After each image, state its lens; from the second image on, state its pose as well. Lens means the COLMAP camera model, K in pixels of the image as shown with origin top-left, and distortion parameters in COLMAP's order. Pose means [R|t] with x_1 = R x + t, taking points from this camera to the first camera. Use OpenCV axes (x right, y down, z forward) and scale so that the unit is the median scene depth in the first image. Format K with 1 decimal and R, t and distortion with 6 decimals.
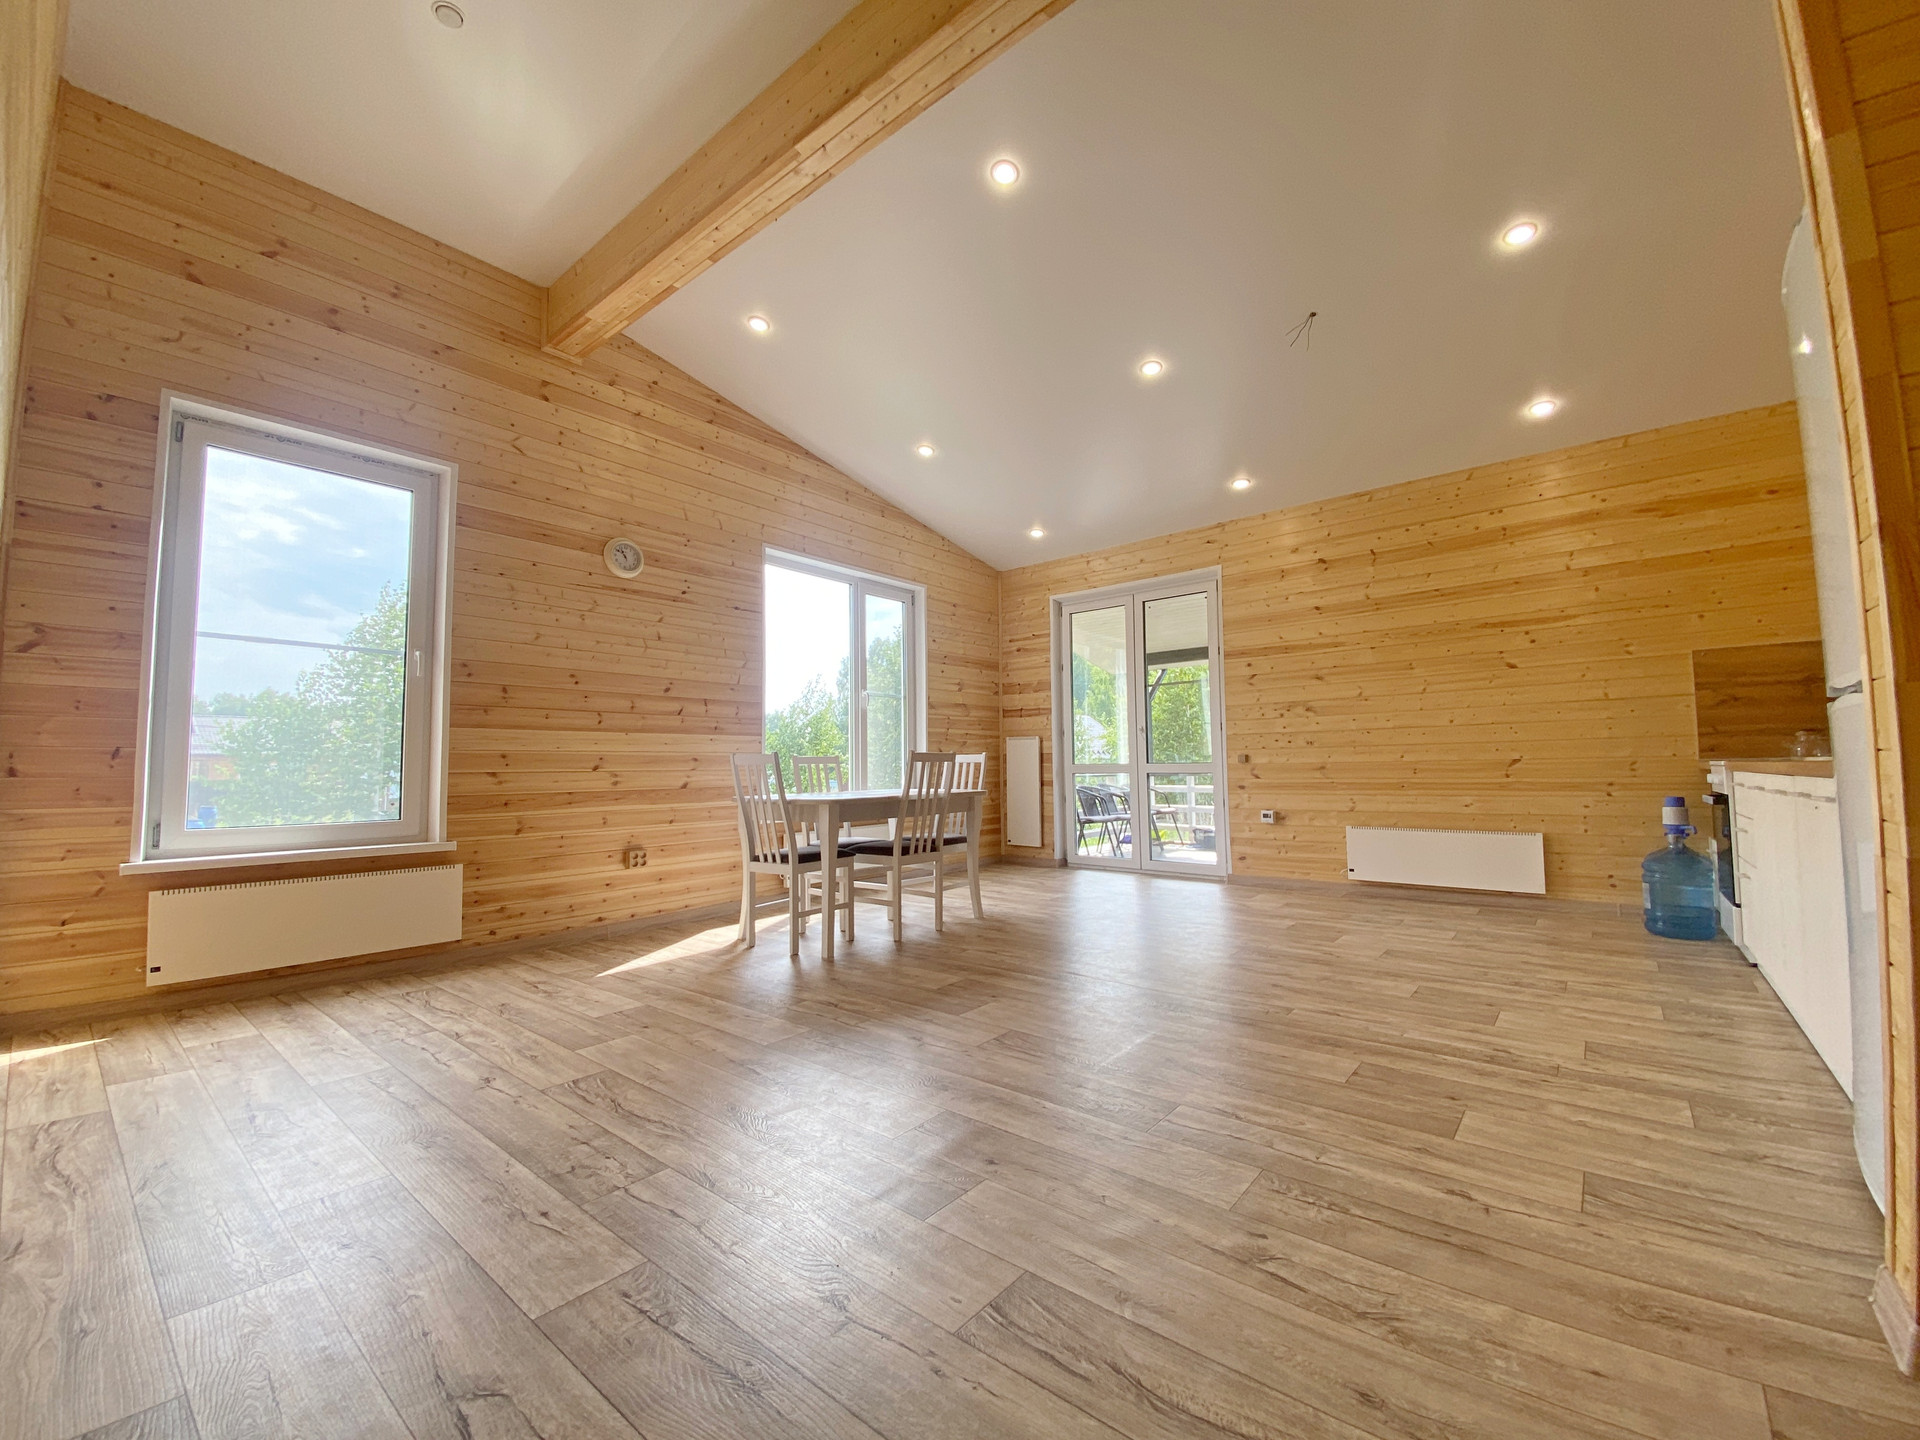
lens RADIAL K [[773.5, 0, 976.1], [0, 773.5, 722.7], [0, 0, 1]] dist [0.009040, -0.012320]
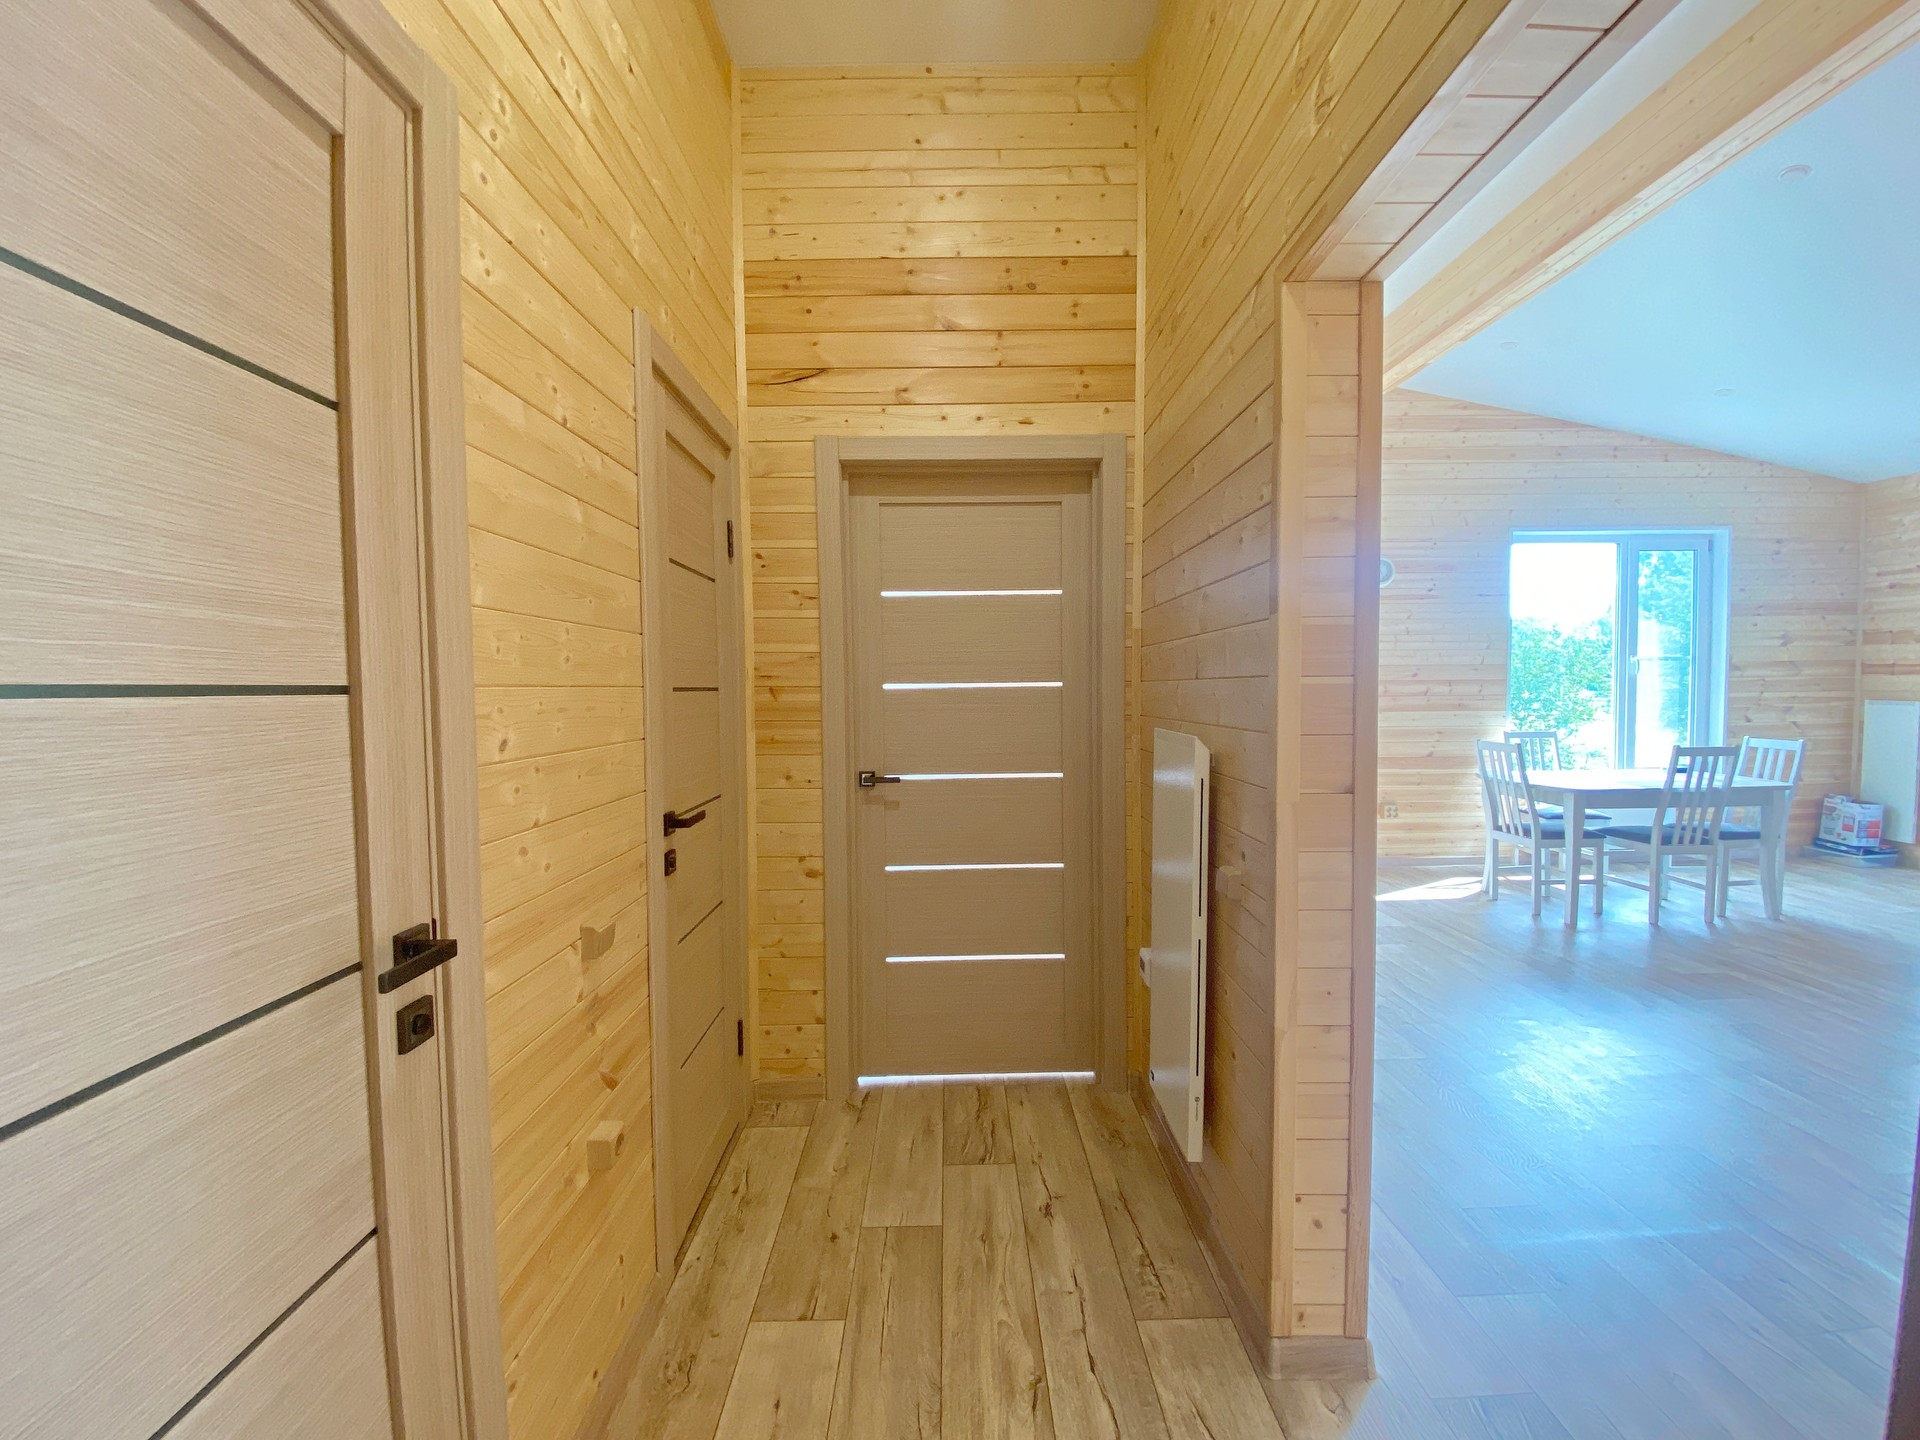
lens RADIAL K [[773.5, 0, 960.1], [0, 773.5, 718.2], [0, 0, 1]] dist [0.009040, -0.012320]
pose [[0.633795, 0.036990, -0.772616, 0.097868], [0.046708, 0.995203, 0.085963, -0.124838], [0.772090, -0.090570, 0.629026, -0.349483]]
